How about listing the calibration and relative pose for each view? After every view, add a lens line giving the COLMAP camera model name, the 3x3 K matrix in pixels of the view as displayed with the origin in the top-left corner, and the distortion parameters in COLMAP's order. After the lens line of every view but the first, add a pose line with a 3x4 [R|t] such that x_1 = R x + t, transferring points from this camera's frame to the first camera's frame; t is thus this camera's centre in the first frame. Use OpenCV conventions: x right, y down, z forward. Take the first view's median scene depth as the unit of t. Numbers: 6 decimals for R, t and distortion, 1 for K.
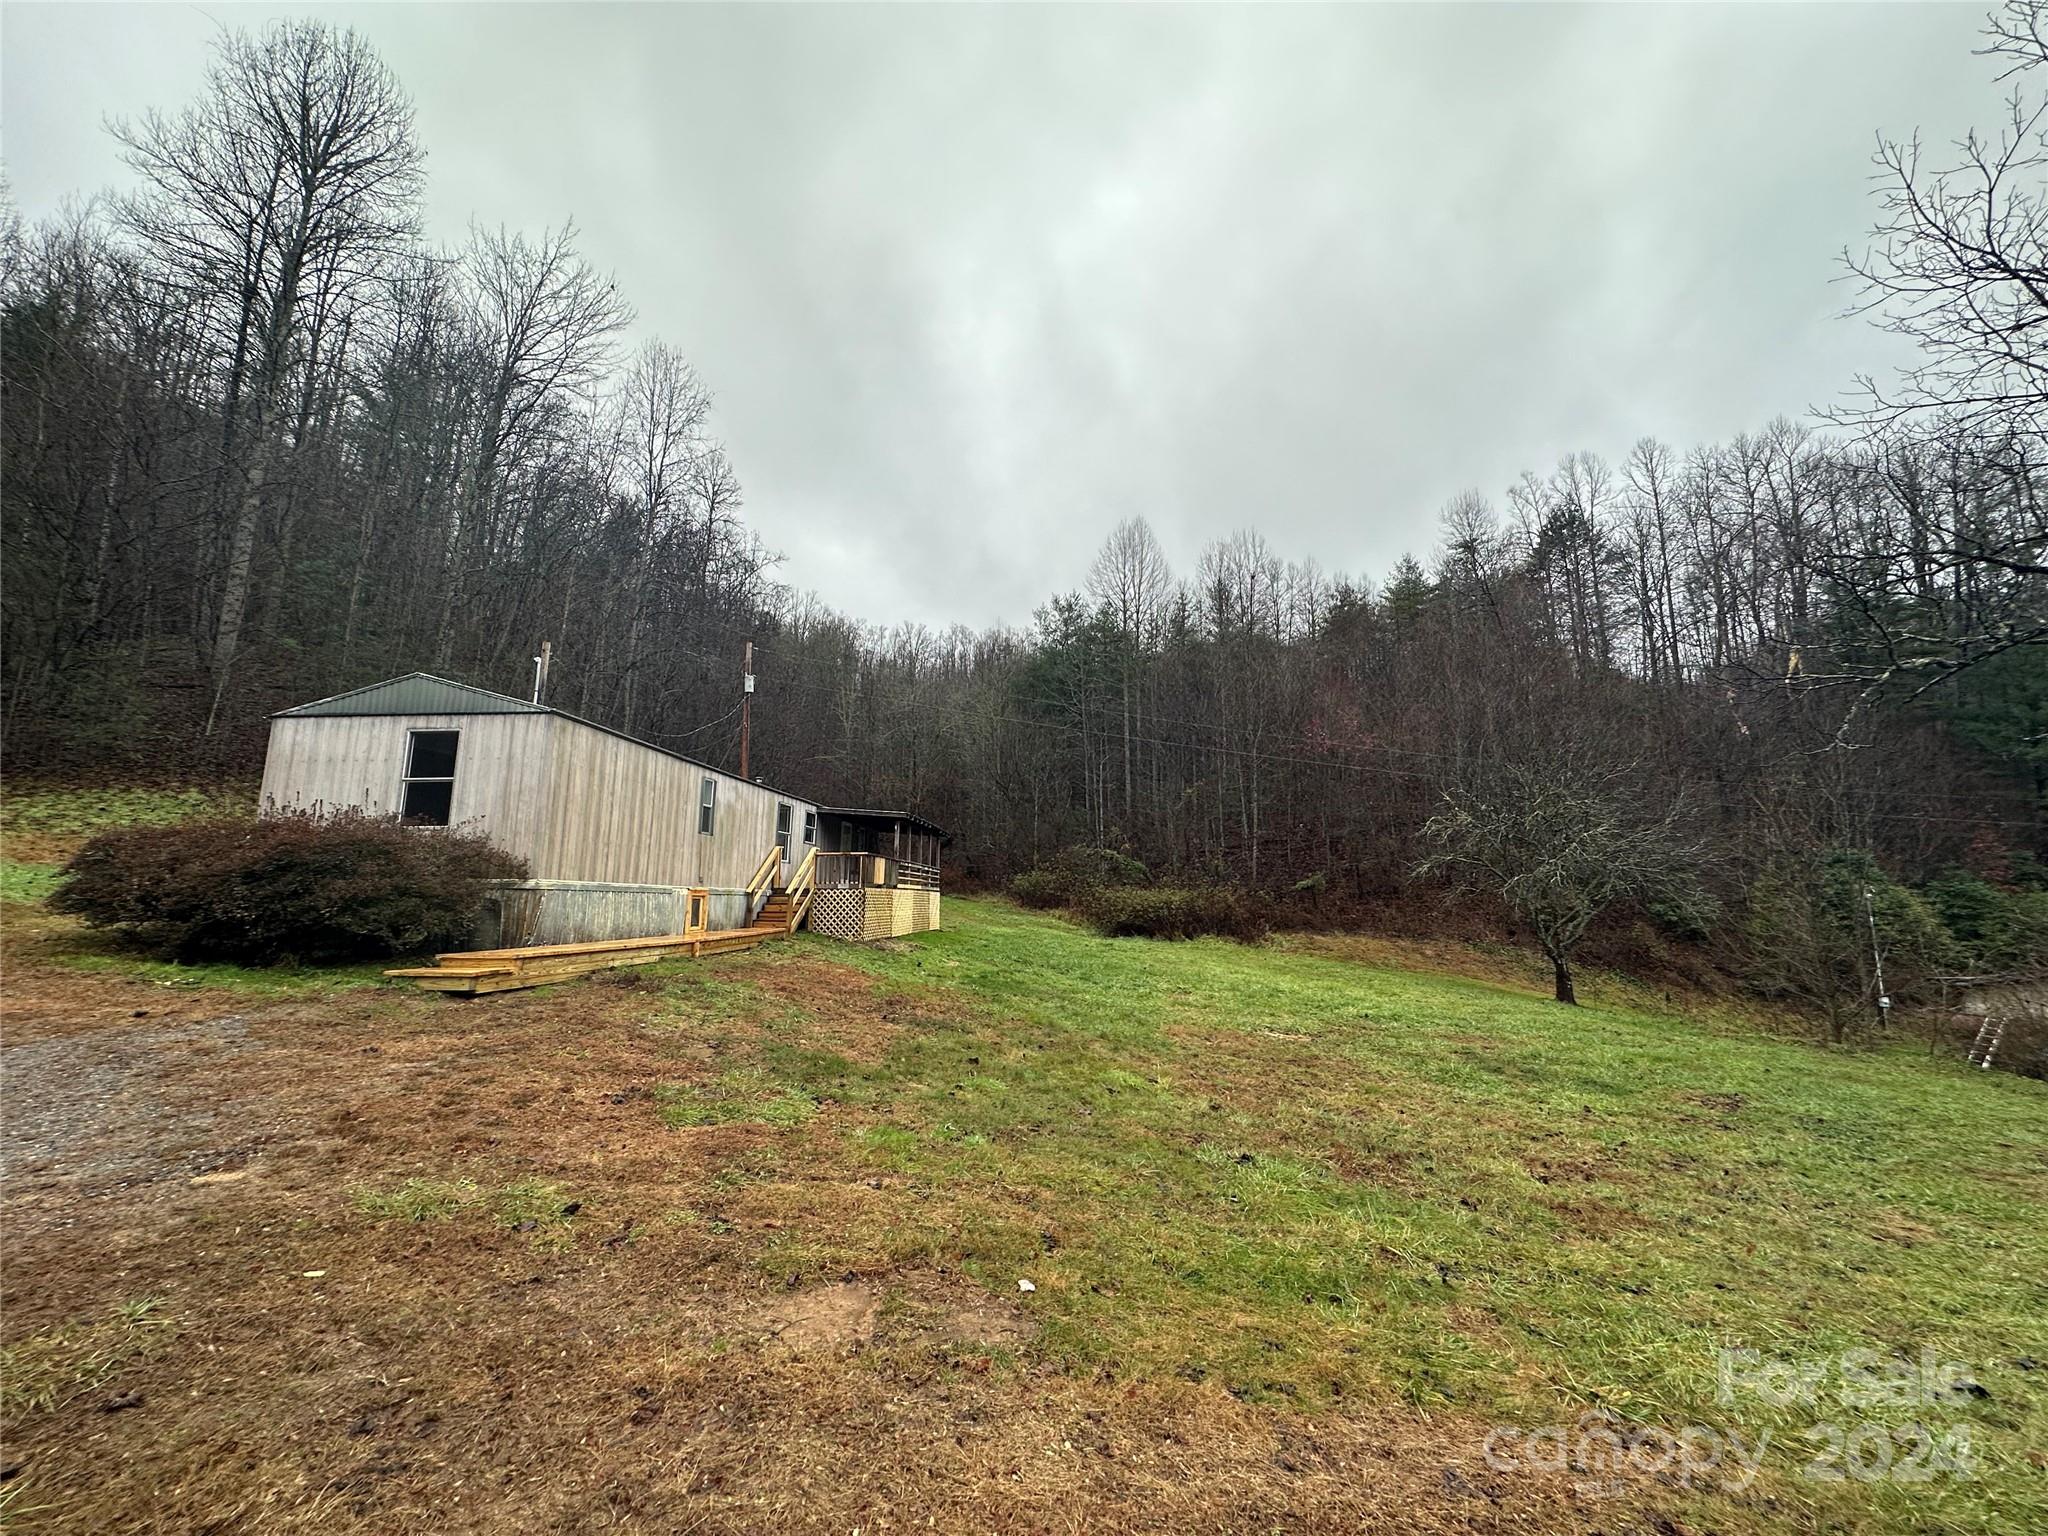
lens RADIAL K [[813.2, 0, 1025.7], [0, 813.2, 764.6], [0, 0, 1]] dist [-0.001897, 0.000412]
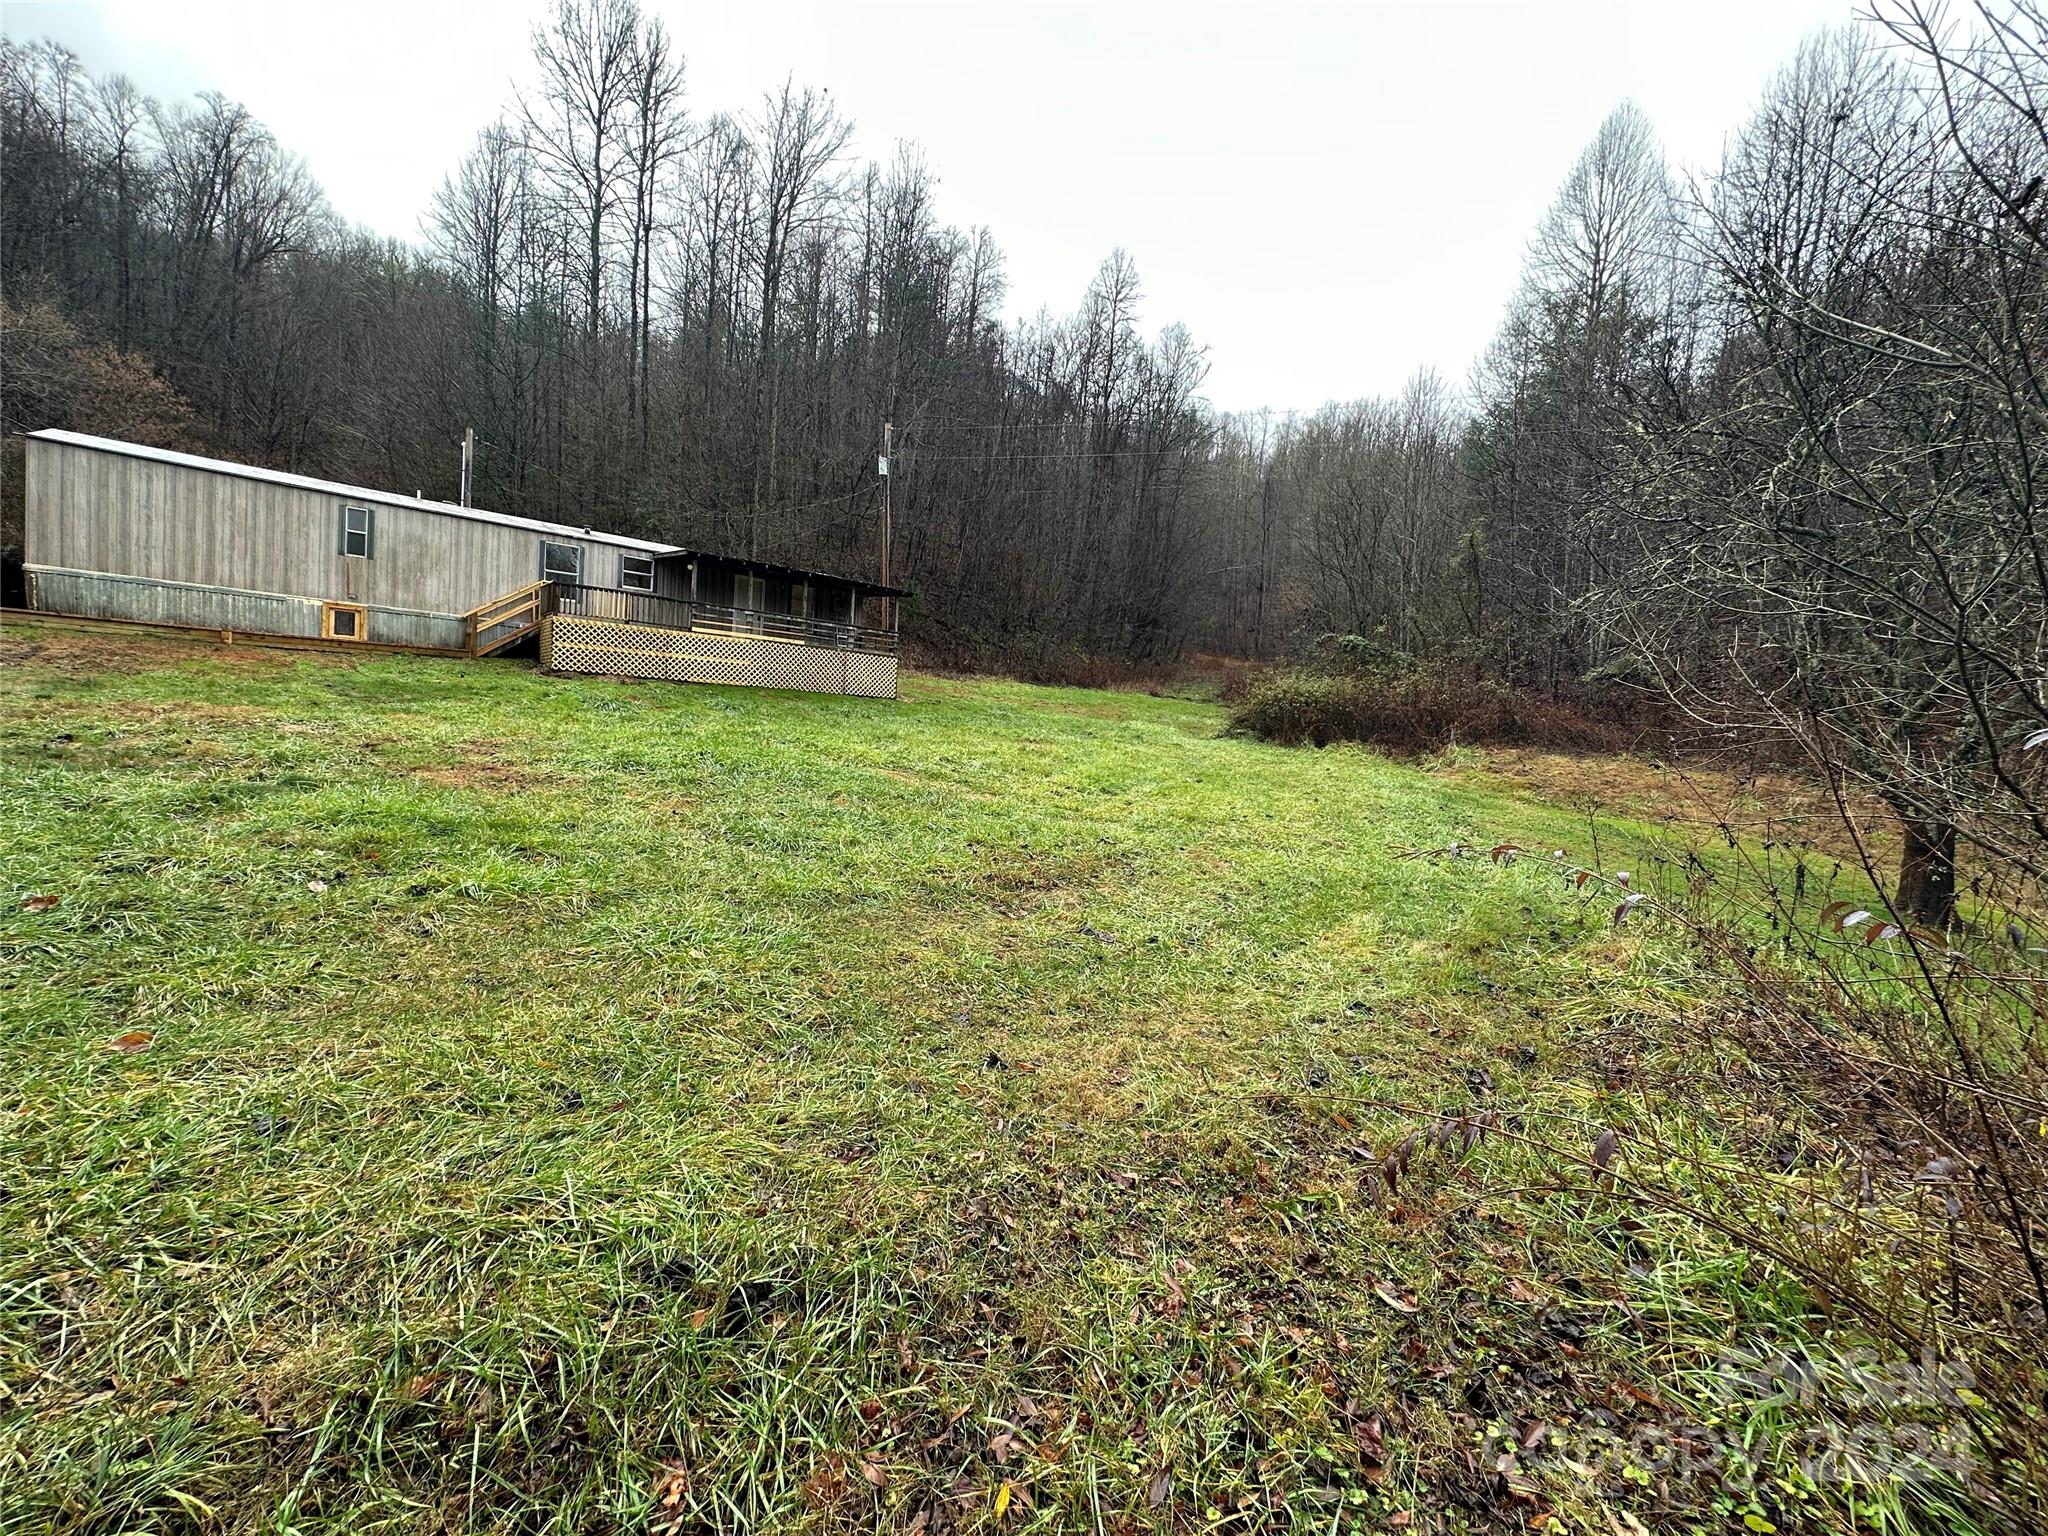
lens RADIAL K [[813.2, 0, 1027.2], [0, 813.2, 766.3], [0, 0, 1]] dist [-0.001897, 0.000412]
pose [[0.726939, 0.076052, -0.682478, 0.491347], [0.054491, 0.984326, 0.167730, 0.106101], [0.684537, -0.159118, 0.711401, 0.355916]]
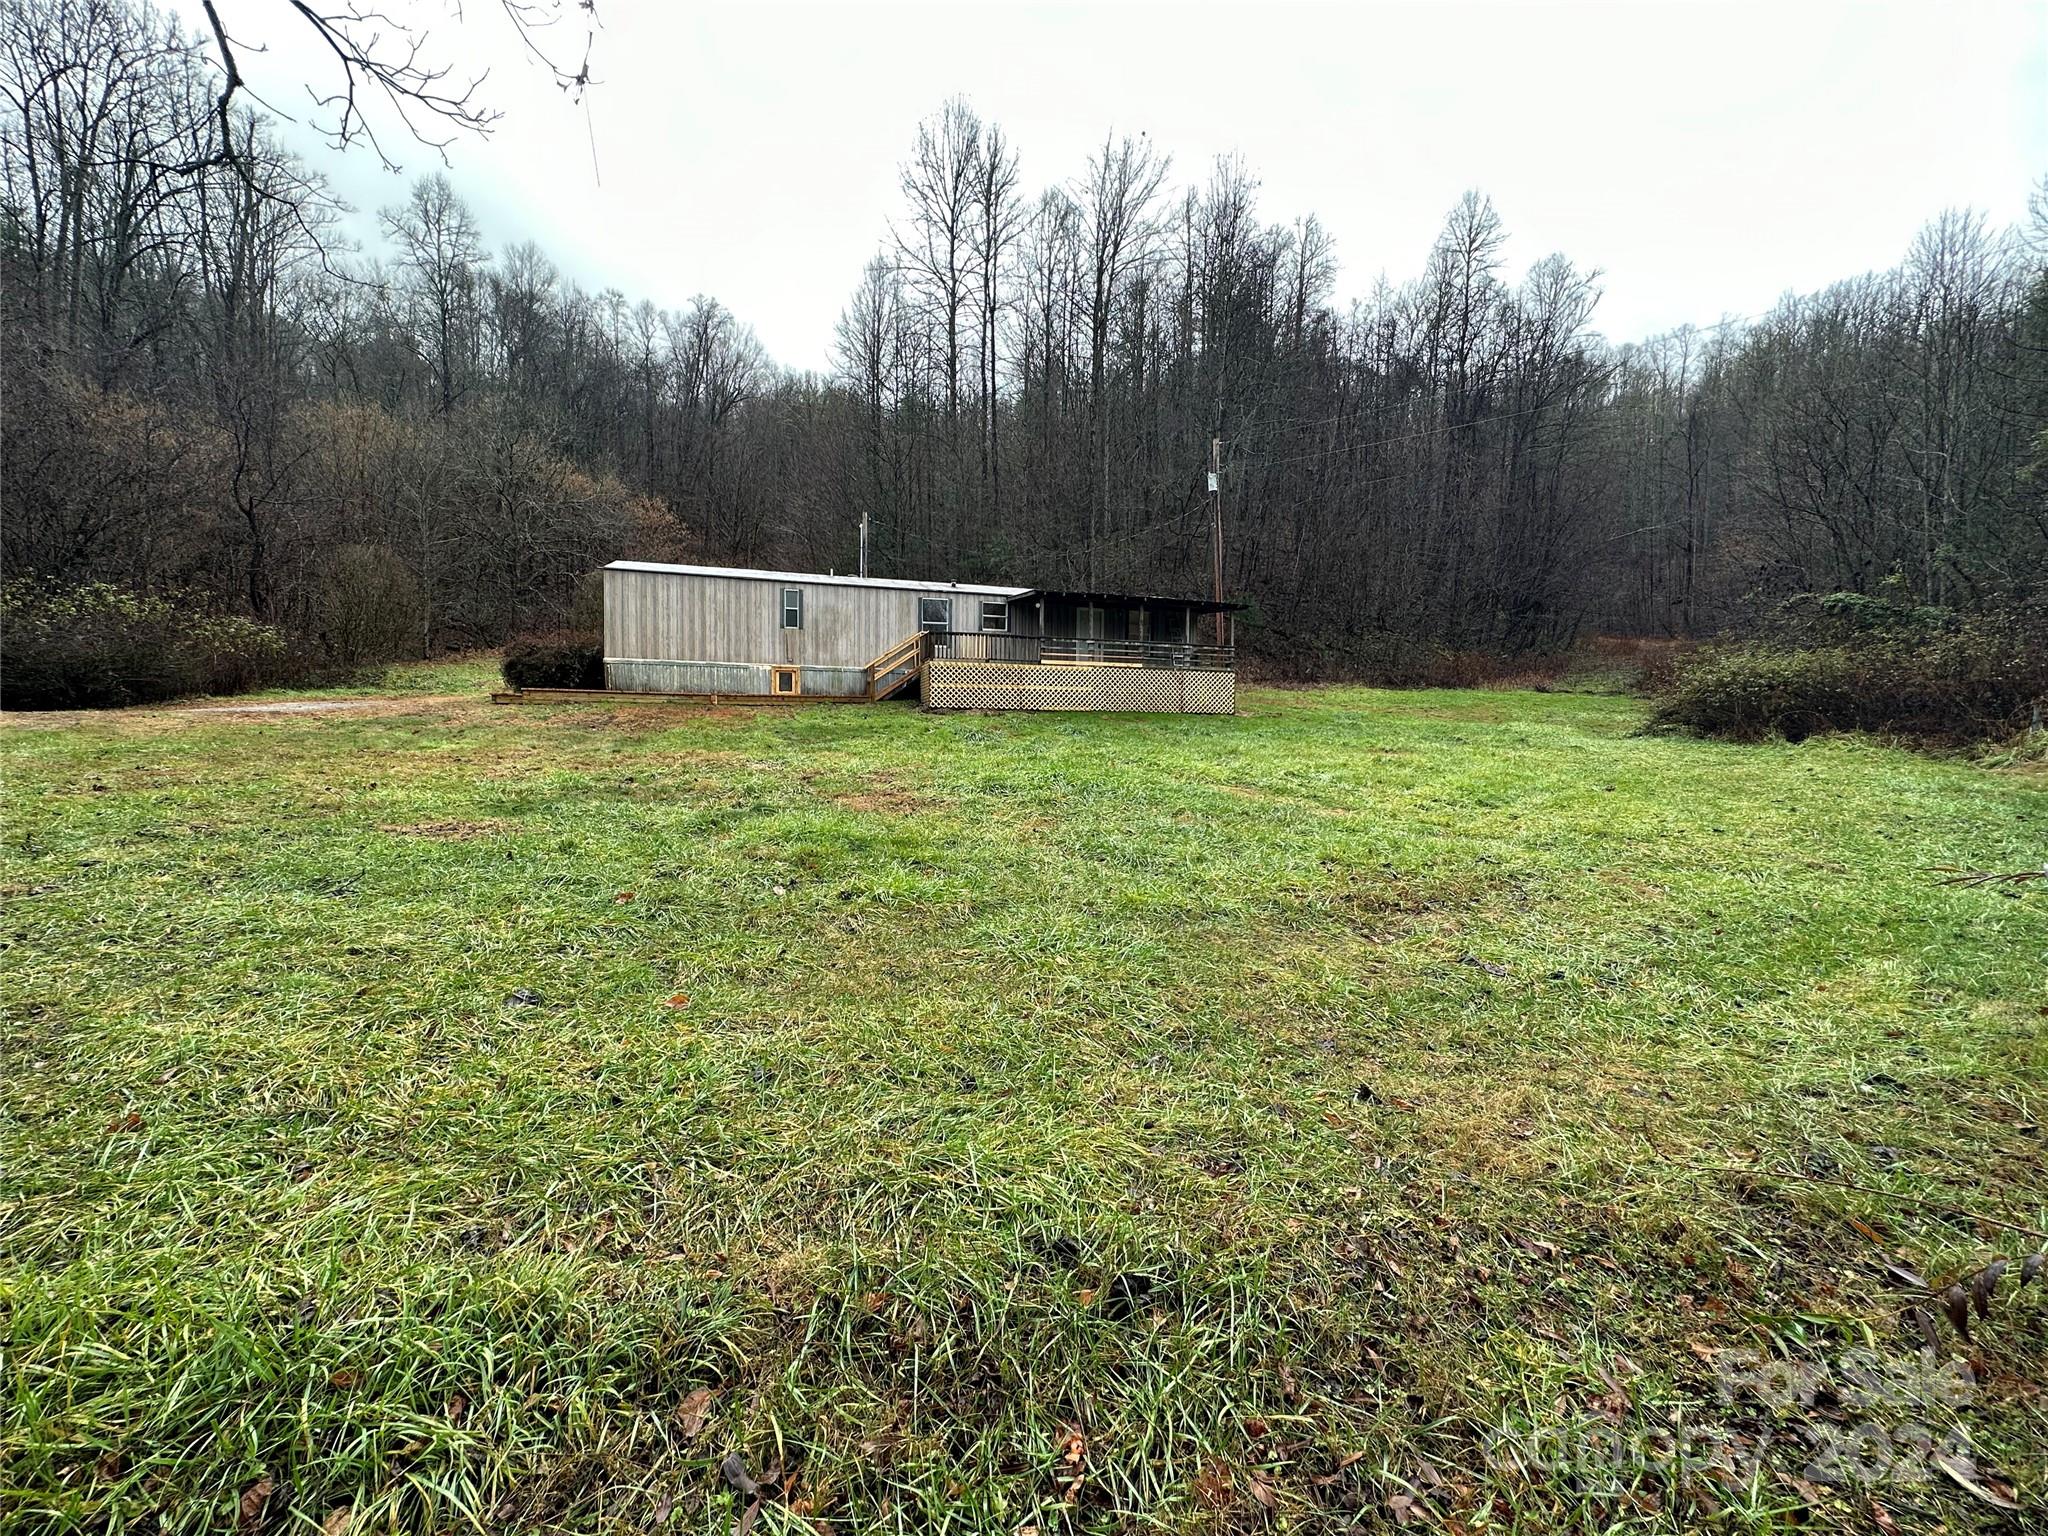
lens RADIAL K [[813.2, 0, 1023.2], [0, 813.2, 767.7], [0, 0, 1]] dist [-0.001897, 0.000412]
pose [[0.392525, 0.040792, -0.918836, 0.492673], [0.146057, 0.983574, 0.106061, 0.105097], [0.908070, -0.175834, 0.380120, 0.349802]]
